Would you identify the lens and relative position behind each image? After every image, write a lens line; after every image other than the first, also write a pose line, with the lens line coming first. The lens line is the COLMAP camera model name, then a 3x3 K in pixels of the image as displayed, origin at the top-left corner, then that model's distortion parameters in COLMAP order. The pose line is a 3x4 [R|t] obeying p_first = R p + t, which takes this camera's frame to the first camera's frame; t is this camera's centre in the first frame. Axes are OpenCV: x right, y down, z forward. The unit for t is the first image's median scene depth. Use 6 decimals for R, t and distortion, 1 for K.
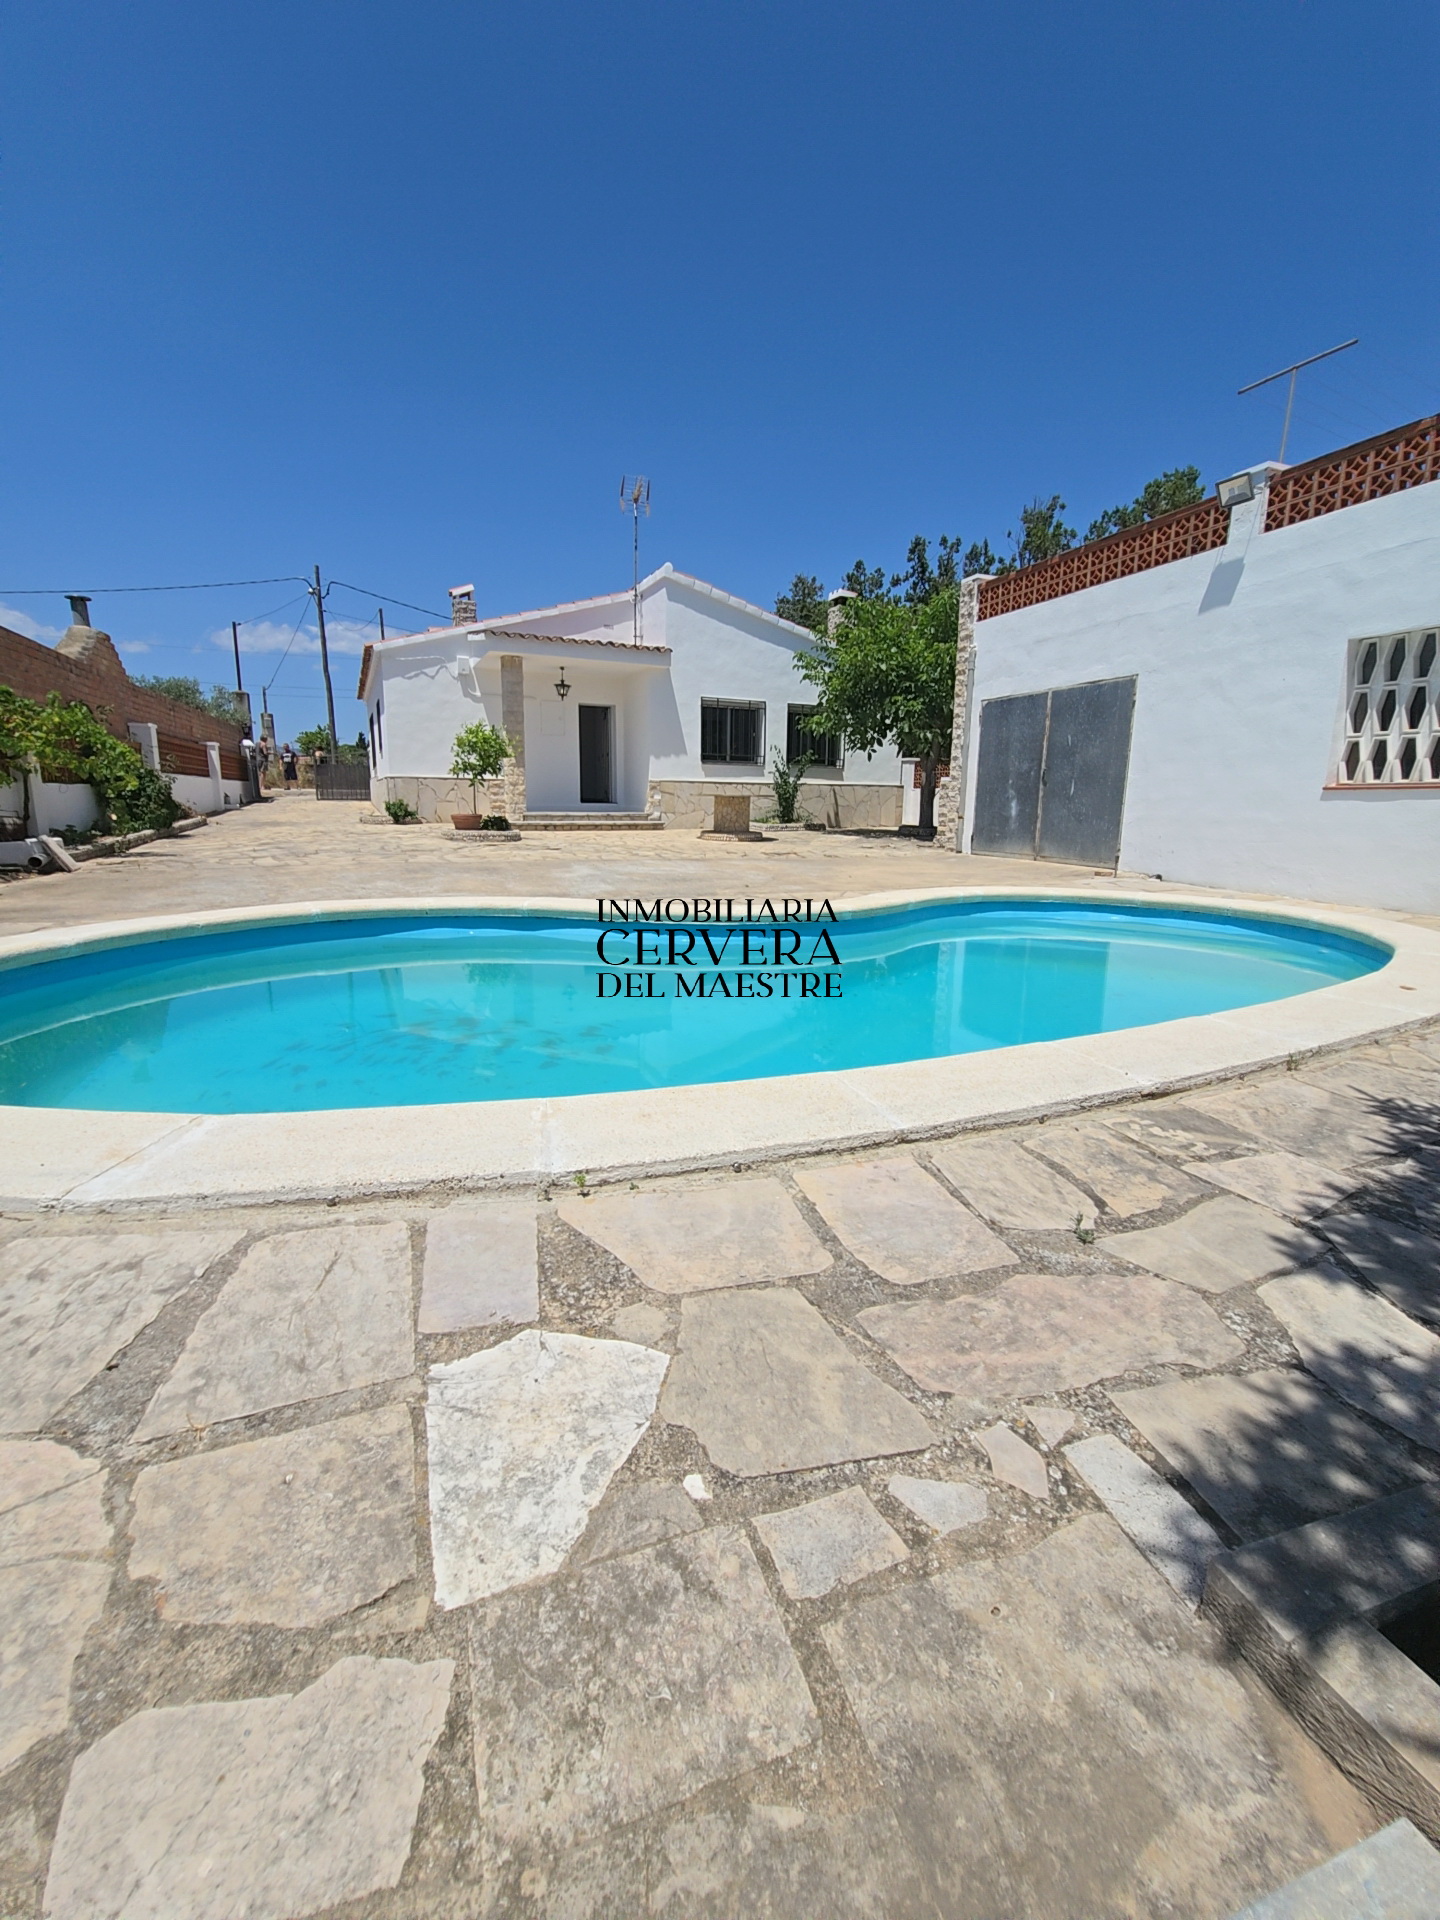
lens RADIAL K [[784.3, 0, 717.7], [0, 784.3, 948.9], [0, 0, 1]] dist [-0.000554, -0.000201]
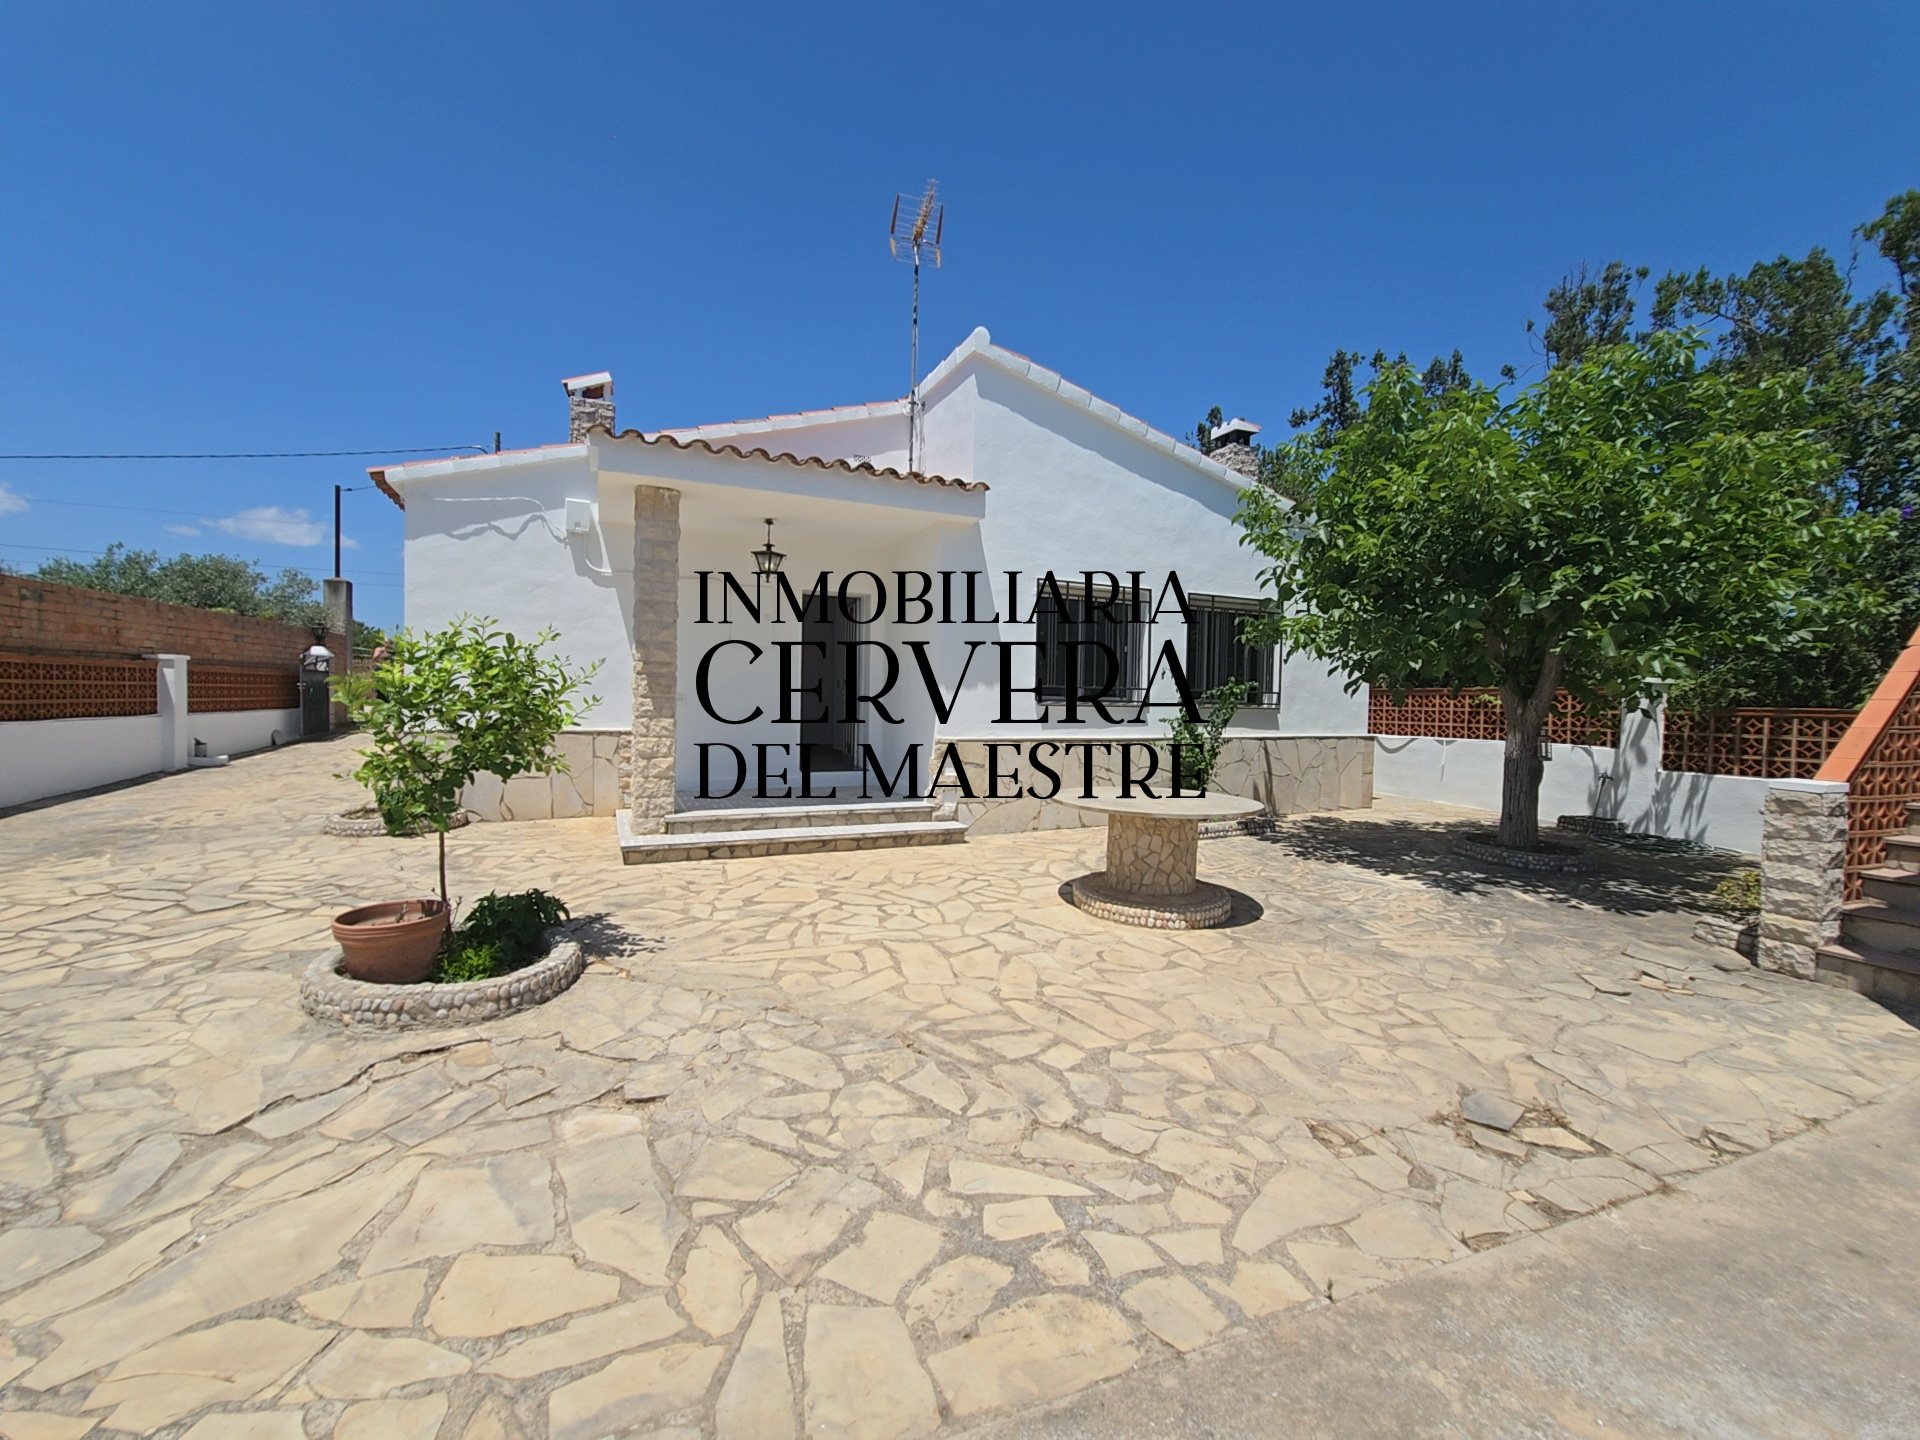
lens RADIAL K [[784.3, 0, 948.0], [0, 784.3, 721.6], [0, 0, 1]] dist [-0.000554, -0.000201]
pose [[0.999898, 0.007949, -0.011866, -0.098017], [-0.009735, 0.987240, -0.158941, -0.195461], [0.010451, 0.159041, 0.987217, 0.675554]]
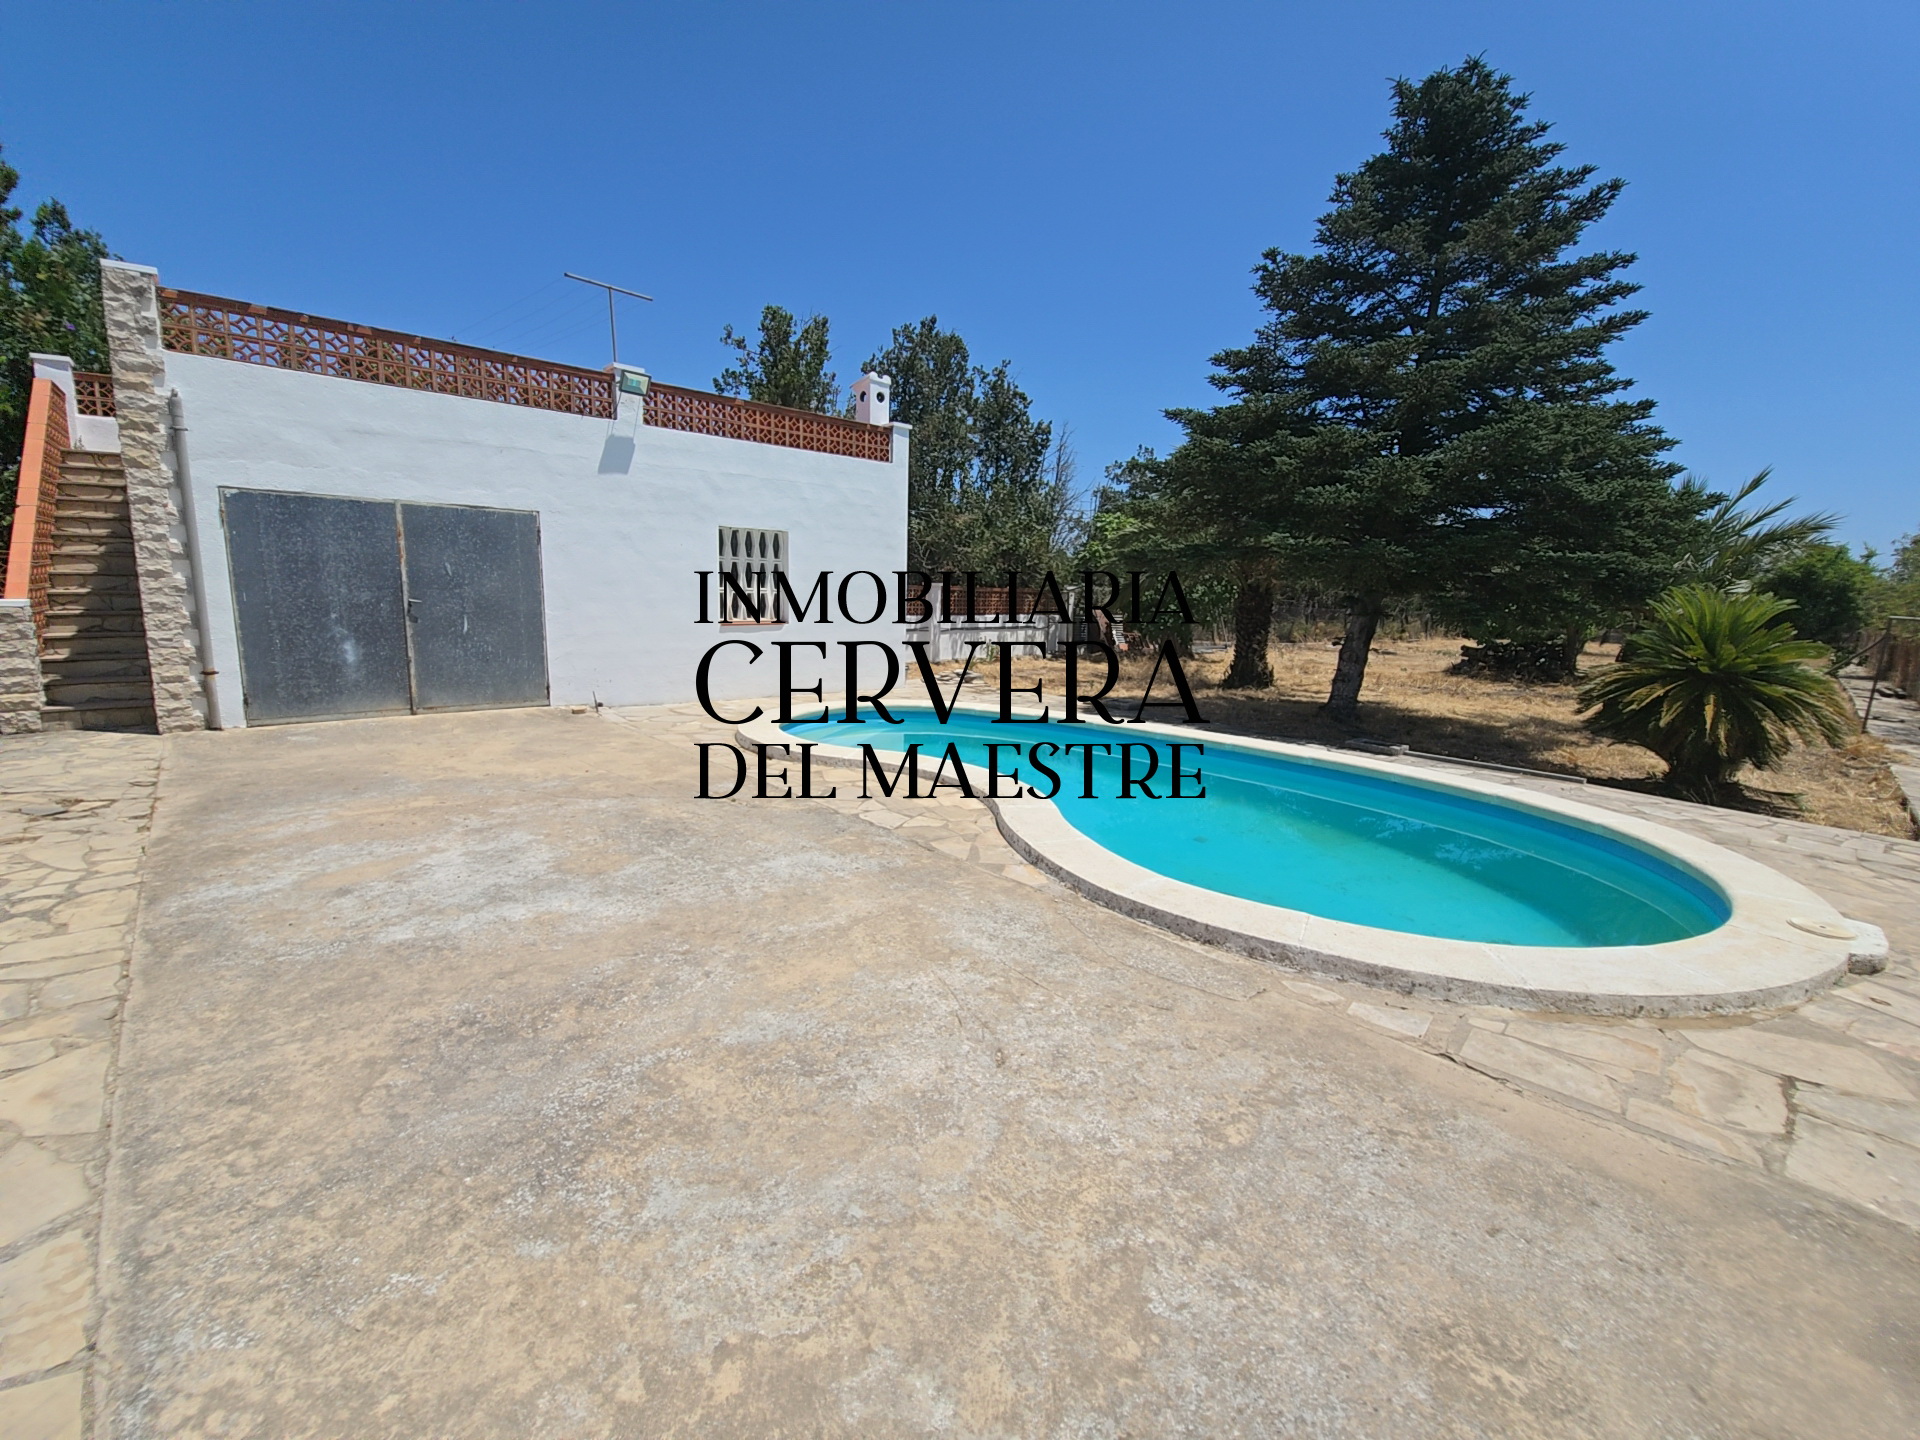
lens RADIAL K [[791.7, 0, 960.0], [0, 791.7, 720.0], [0, 0, 1]] dist [-0.008922, -0.000173]
pose [[-0.368607, -0.170782, 0.913763, -0.442979], [0.141966, 0.961106, 0.236898, -0.184825], [-0.918681, 0.217046, -0.330025, 0.644075]]
